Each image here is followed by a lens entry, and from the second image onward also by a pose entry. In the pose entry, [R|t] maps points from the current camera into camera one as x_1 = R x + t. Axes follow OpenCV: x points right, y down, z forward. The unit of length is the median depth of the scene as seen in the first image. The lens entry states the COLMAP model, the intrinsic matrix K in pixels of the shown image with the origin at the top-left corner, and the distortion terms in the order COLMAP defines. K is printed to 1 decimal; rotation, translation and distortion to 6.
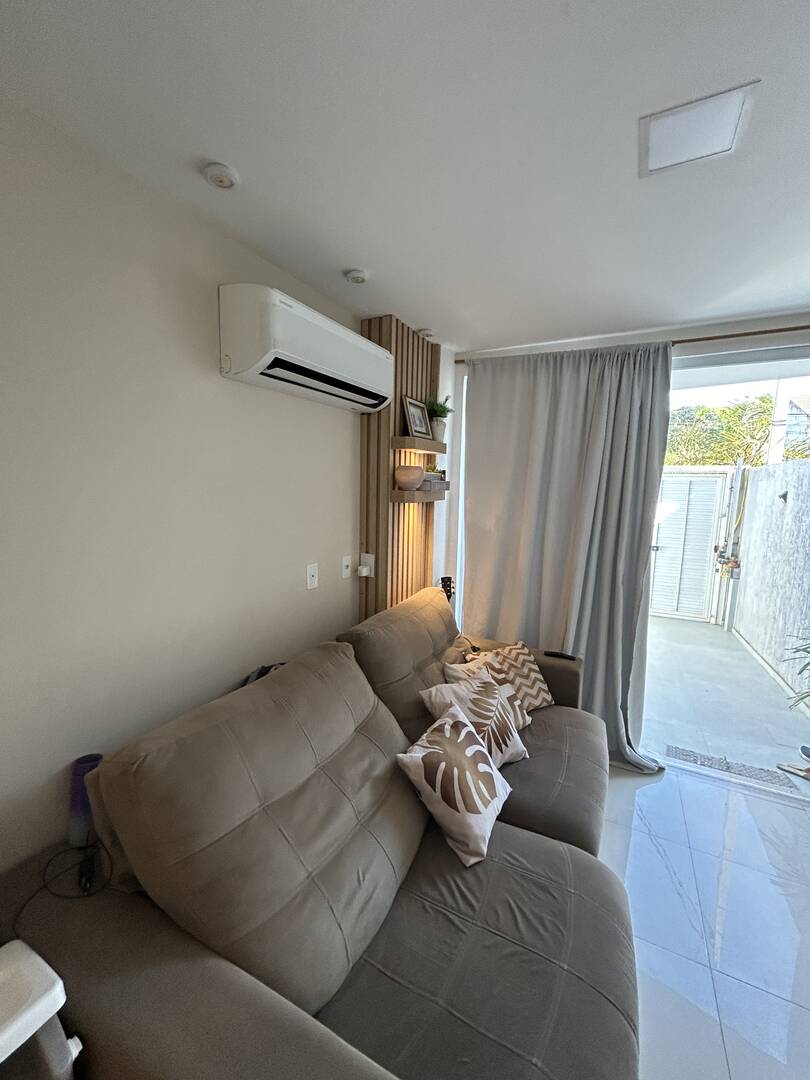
lens RADIAL K [[436.6, 0, 406.9], [0, 436.6, 536.7], [0, 0, 1]] dist [-0.010697, 0.006387]
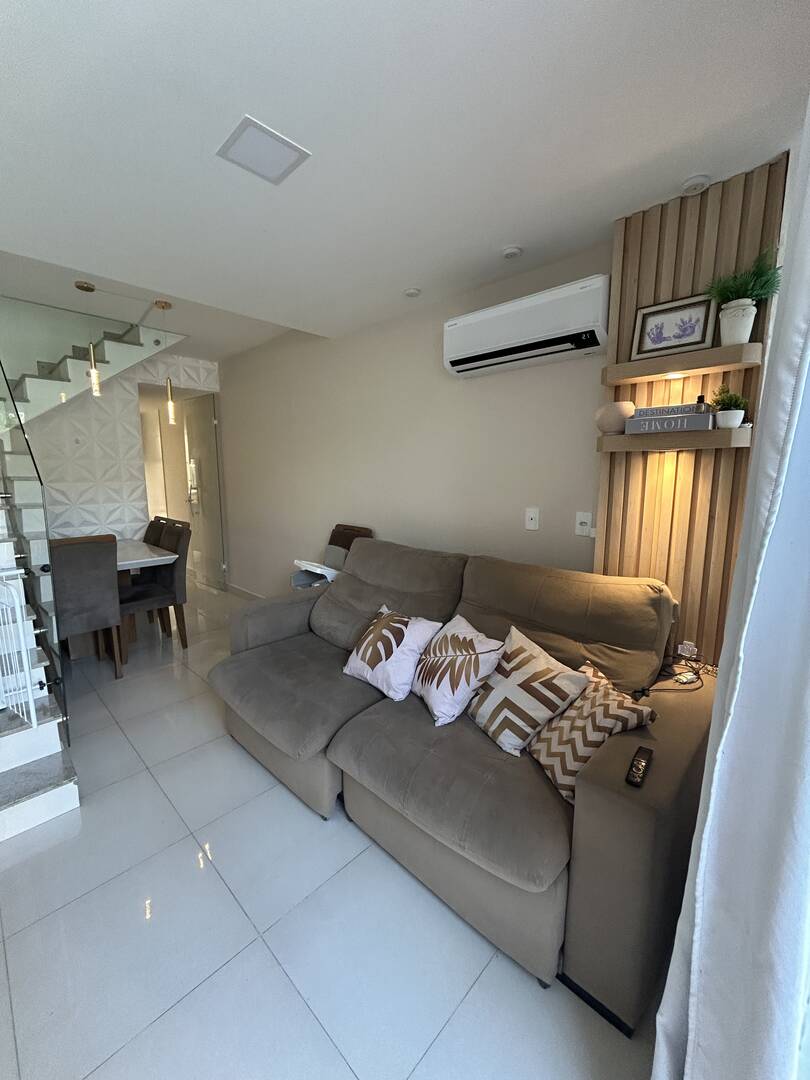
lens RADIAL K [[436.6, 0, 406.9], [0, 436.6, 536.7], [0, 0, 1]] dist [-0.010697, 0.006387]
pose [[-0.296703, 0.124147, -0.946866, 0.705840], [-0.121406, 0.978565, 0.166346, -0.011344], [0.947221, 0.164311, -0.275271, 0.721832]]
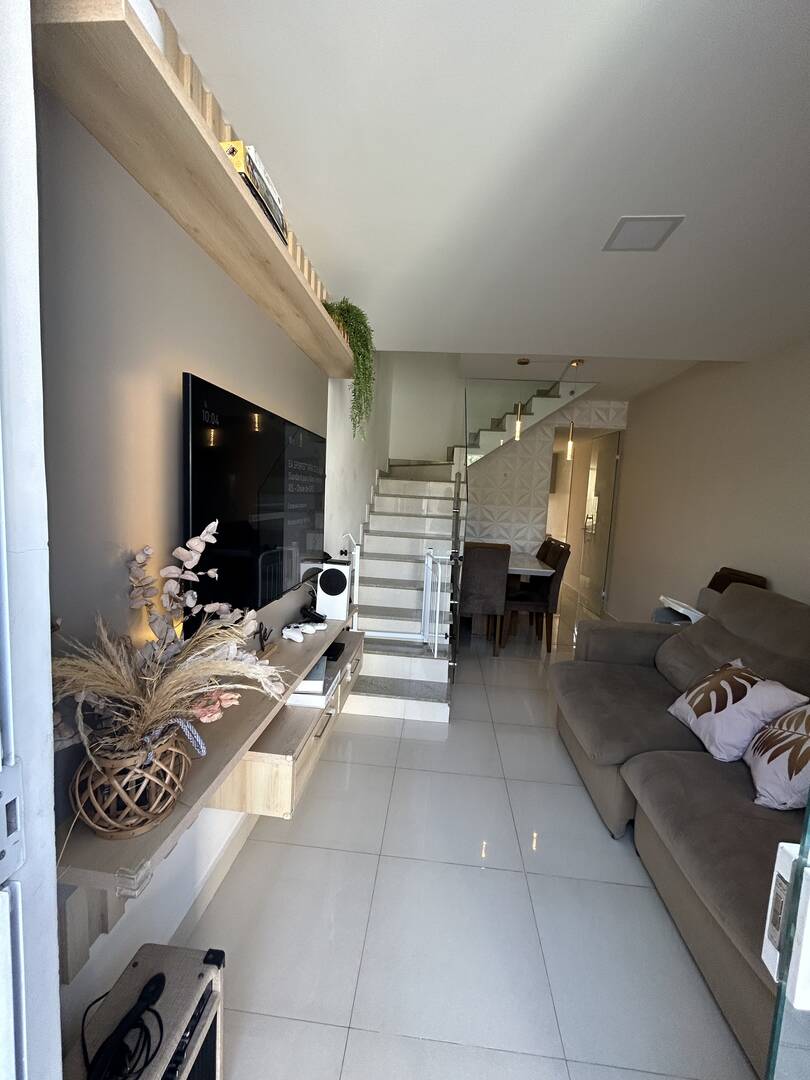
lens RADIAL K [[436.6, 0, 406.9], [0, 436.6, 536.7], [0, 0, 1]] dist [-0.010697, 0.006387]
pose [[-0.927117, -0.029983, -0.373570, 0.732776], [-0.112394, 0.973157, 0.200831, -0.020060], [0.357521, 0.228181, -0.905601, 0.872729]]
